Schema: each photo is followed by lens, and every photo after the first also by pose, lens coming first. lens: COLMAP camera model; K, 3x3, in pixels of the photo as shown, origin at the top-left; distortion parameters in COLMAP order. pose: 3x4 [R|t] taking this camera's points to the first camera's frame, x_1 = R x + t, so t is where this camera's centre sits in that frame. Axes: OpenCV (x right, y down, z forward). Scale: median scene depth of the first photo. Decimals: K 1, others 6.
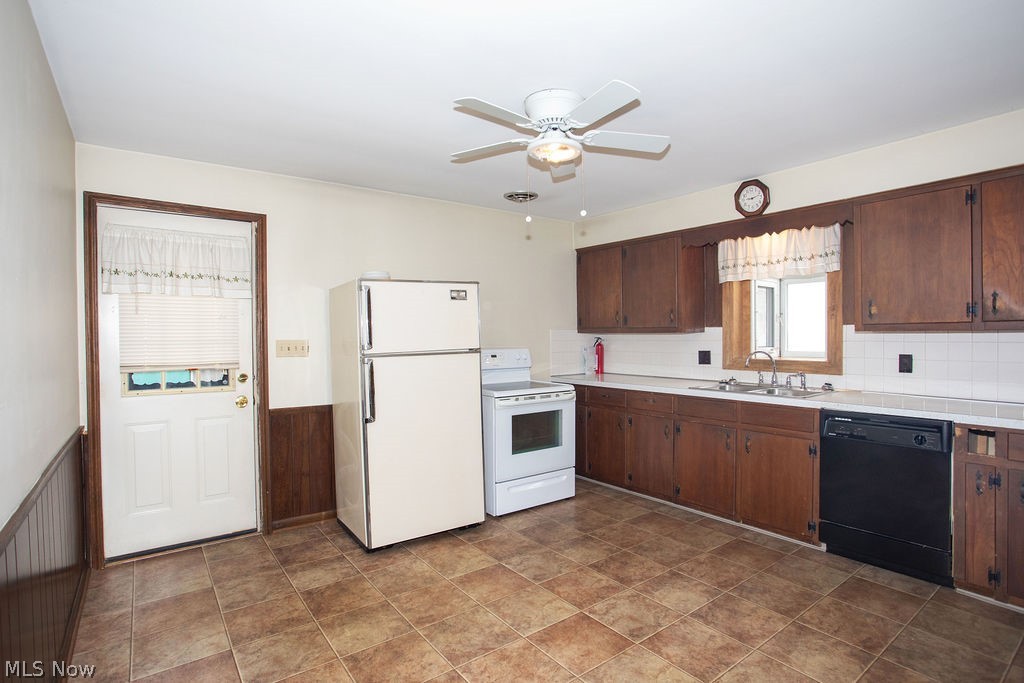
lens RADIAL K [[506.5, 0, 512.0], [0, 506.5, 341.5], [0, 0, 1]] dist [-0.098336, 0.039242]
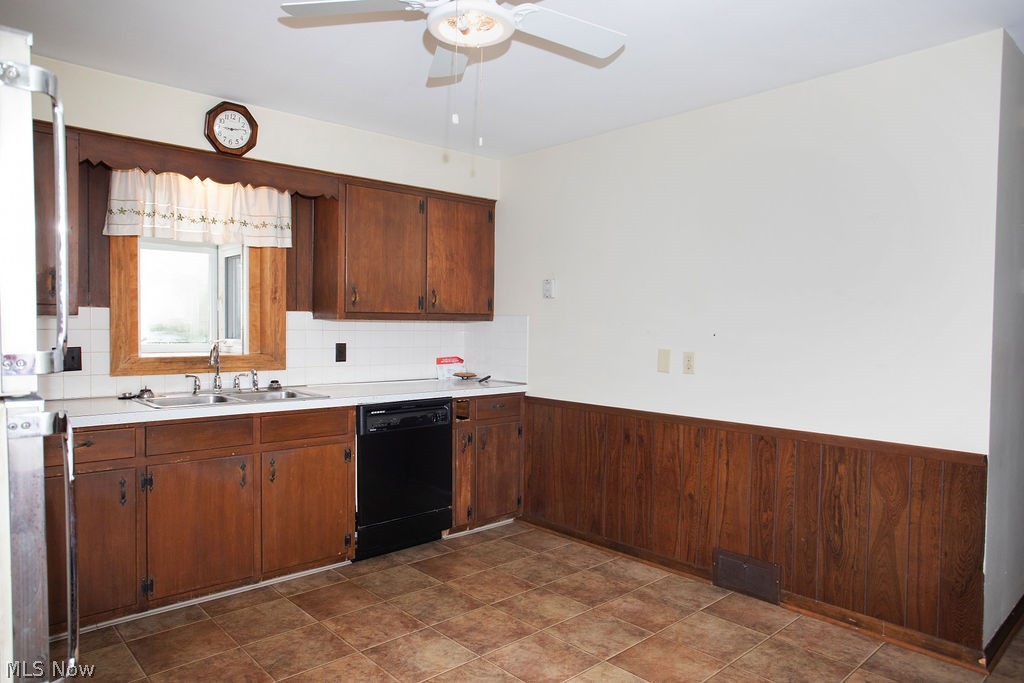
lens RADIAL K [[675.4, 0, 512.0], [0, 675.4, 341.5], [0, 0, 1]] dist [-0.022674, -0.004277]
pose [[-0.112080, -0.022561, 0.993443, -0.638083], [0.001321, 0.999738, 0.022853, -0.007872], [-0.993698, 0.003873, -0.112021, 0.862074]]
